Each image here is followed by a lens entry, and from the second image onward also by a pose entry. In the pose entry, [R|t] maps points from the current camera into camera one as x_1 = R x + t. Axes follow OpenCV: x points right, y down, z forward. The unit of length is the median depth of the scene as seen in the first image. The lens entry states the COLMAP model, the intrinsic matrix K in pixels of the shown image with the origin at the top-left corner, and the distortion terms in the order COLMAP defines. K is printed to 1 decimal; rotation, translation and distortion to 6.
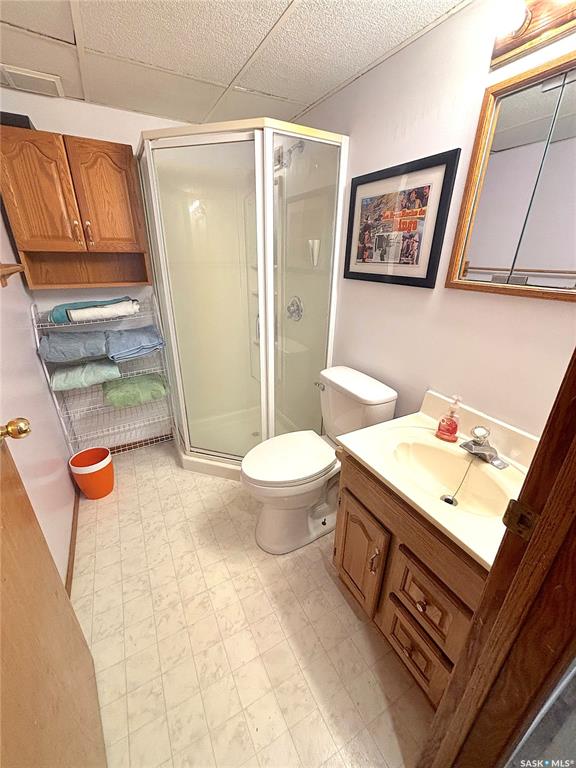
lens RADIAL K [[310.5, 0, 289.2], [0, 310.5, 386.1], [0, 0, 1]] dist [0.008561, -0.001239]
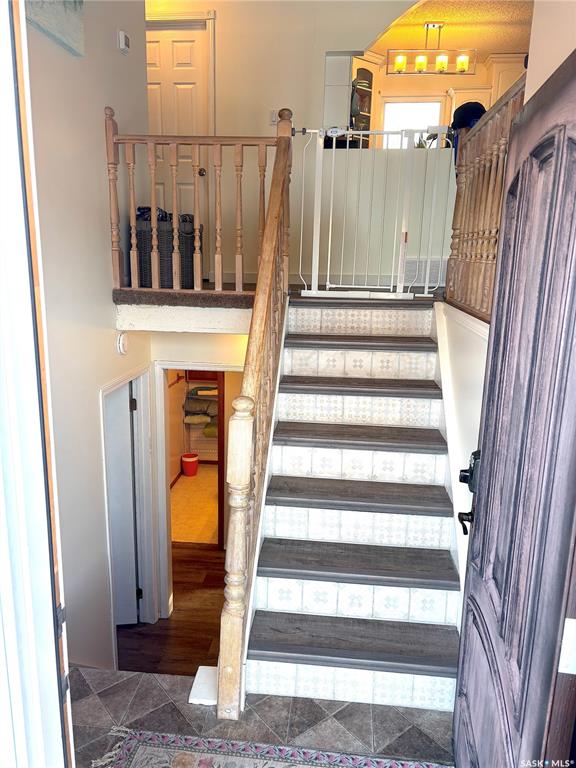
lens RADIAL K [[582.2, 0, 288.1], [0, 582.2, 383.4], [0, 0, 1]] dist [0.033663, -0.020111]
pose [[0.824450, 0.126285, -0.551665, 2.183616], [-0.225846, 0.967219, -0.116108, 0.059628], [0.518919, 0.220316, 0.825945, -2.197689]]
